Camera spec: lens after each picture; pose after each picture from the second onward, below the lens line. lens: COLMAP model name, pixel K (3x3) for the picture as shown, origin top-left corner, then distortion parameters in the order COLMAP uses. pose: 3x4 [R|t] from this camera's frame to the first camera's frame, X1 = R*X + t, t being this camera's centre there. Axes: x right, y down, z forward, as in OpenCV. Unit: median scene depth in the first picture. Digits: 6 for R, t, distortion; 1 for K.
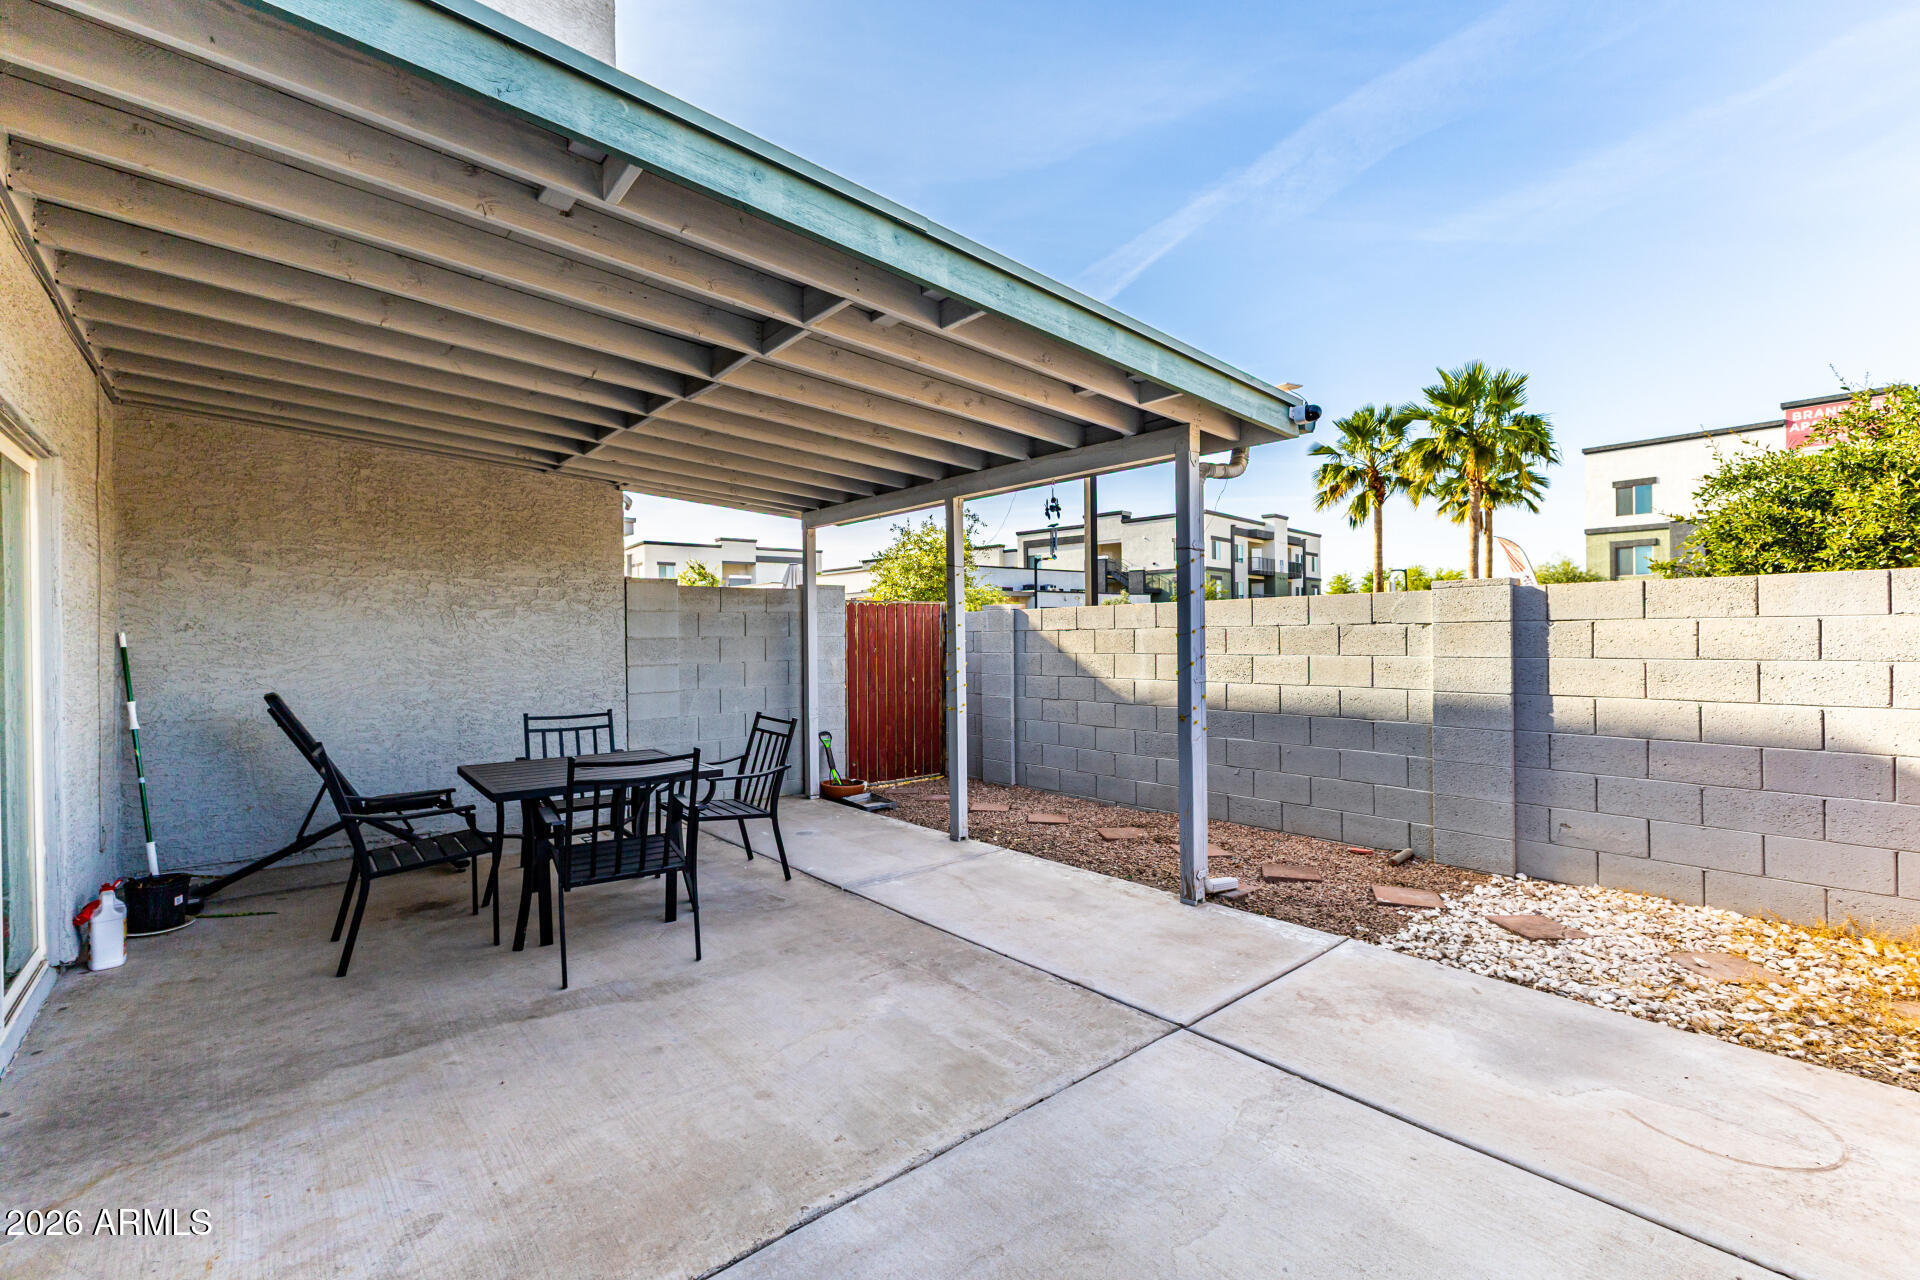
lens RADIAL K [[825.8, 0, 964.1], [0, 825.8, 639.3], [0, 0, 1]] dist [0.009427, -0.001903]
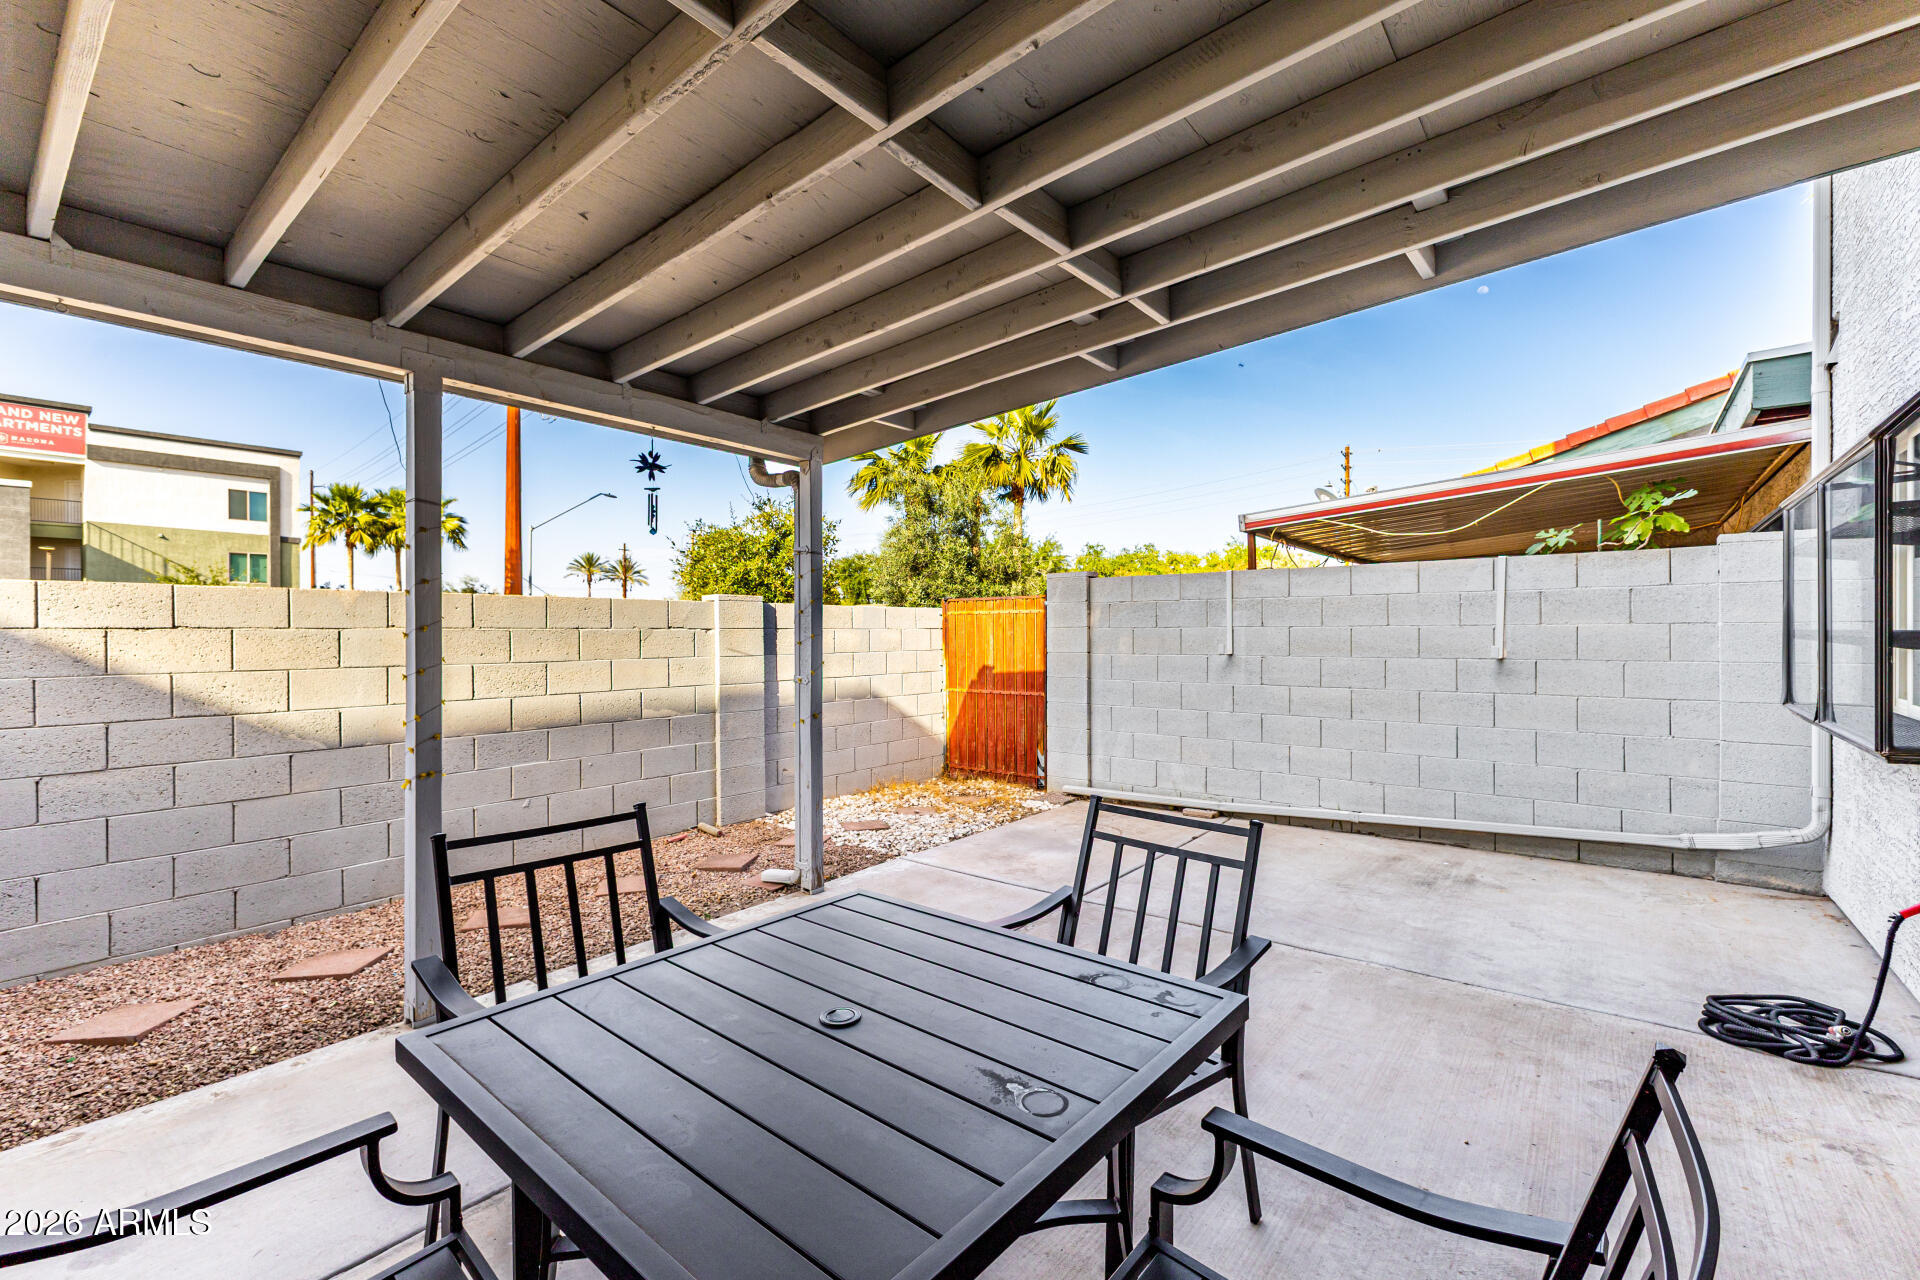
lens RADIAL K [[825.8, 0, 965.9], [0, 825.8, 636.1], [0, 0, 1]] dist [0.009427, -0.001903]
pose [[-0.190883, 0.010233, 0.981560, -0.736477], [0.013531, 0.999878, -0.007793, 0.006191], [-0.981520, 0.011794, -0.190998, 0.940148]]
